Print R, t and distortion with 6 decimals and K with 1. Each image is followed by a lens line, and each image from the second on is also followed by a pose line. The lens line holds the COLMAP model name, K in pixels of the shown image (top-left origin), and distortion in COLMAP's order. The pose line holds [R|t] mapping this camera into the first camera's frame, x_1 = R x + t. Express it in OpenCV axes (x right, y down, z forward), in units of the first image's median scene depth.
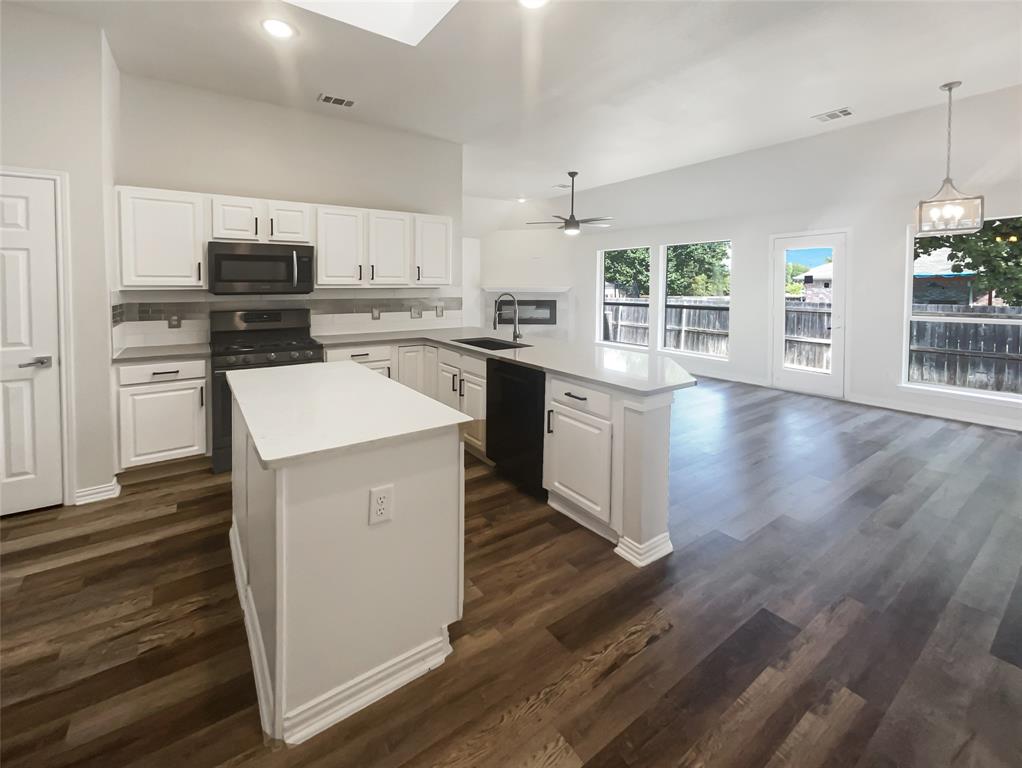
lens RADIAL K [[416.4, 0, 484.1], [0, 416.4, 438.3], [0, 0, 1]] dist [0.007775, 0.000107]
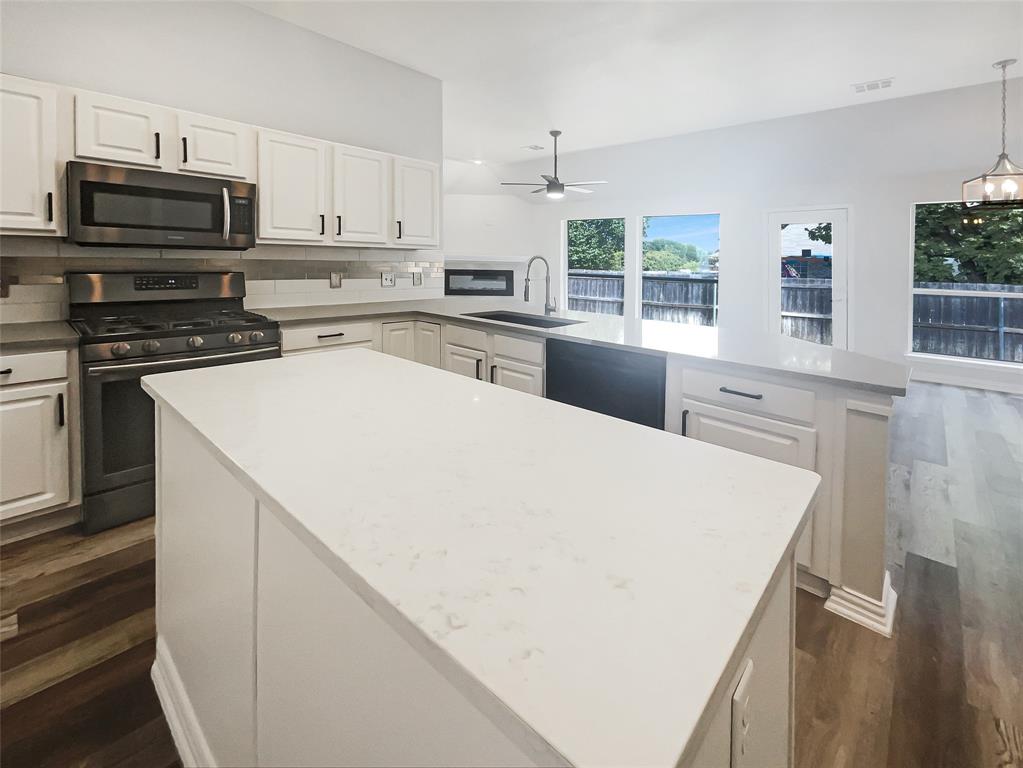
lens RADIAL K [[416.8, 0, 511.1], [0, 416.8, 387.5], [0, 0, 1]] dist [0.007775, 0.000107]
pose [[0.961357, -0.054303, 0.269897, -0.203931], [0.068019, 0.996811, -0.041723, -0.060434], [-0.266770, 0.058469, 0.961985, 0.231827]]
